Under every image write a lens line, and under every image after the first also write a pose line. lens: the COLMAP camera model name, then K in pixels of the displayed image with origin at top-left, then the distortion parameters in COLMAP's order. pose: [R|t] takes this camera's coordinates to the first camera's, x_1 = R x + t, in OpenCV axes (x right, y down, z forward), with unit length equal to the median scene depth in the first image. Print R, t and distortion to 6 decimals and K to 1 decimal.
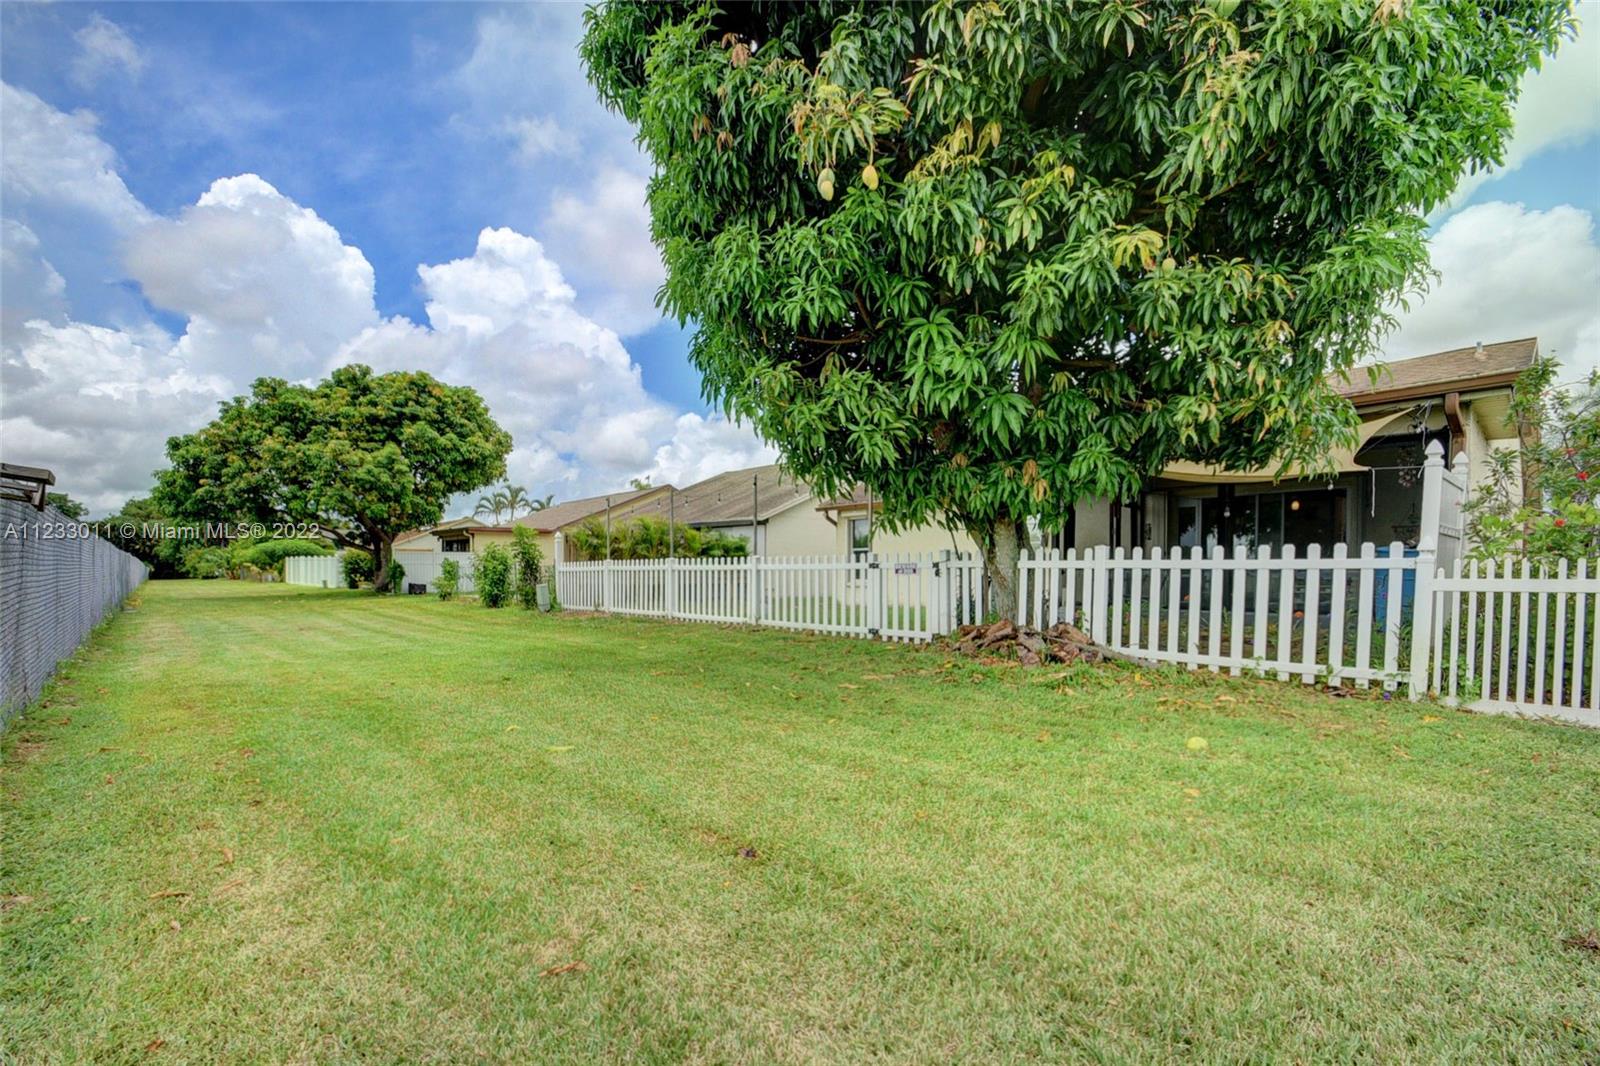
lens RADIAL K [[706.9, 0, 790.4], [0, 706.9, 586.7], [0, 0, 1]] dist [0.014928, -0.014226]
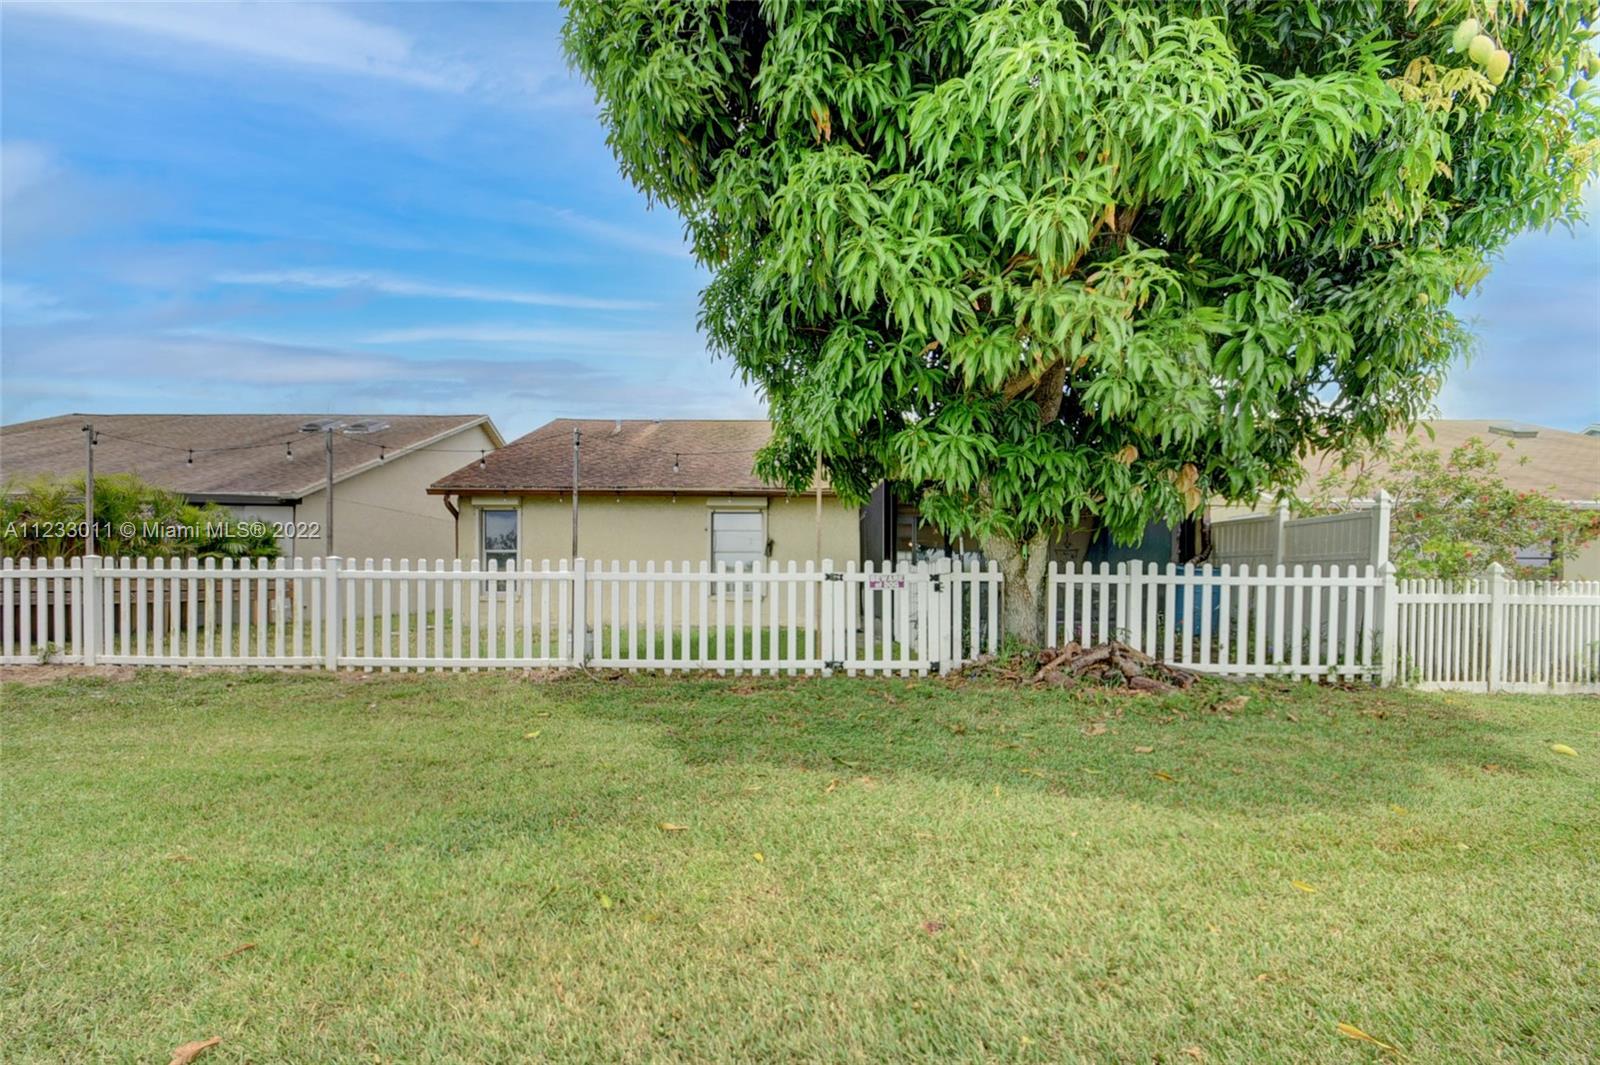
lens RADIAL K [[706.9, 0, 790.4], [0, 706.9, 586.2], [0, 0, 1]] dist [0.014928, -0.014226]
pose [[0.667195, 0.001716, 0.744881, -0.502663], [0.009617, 0.999894, -0.010918, -0.013373], [-0.744821, 0.014448, 0.667108, 0.576637]]
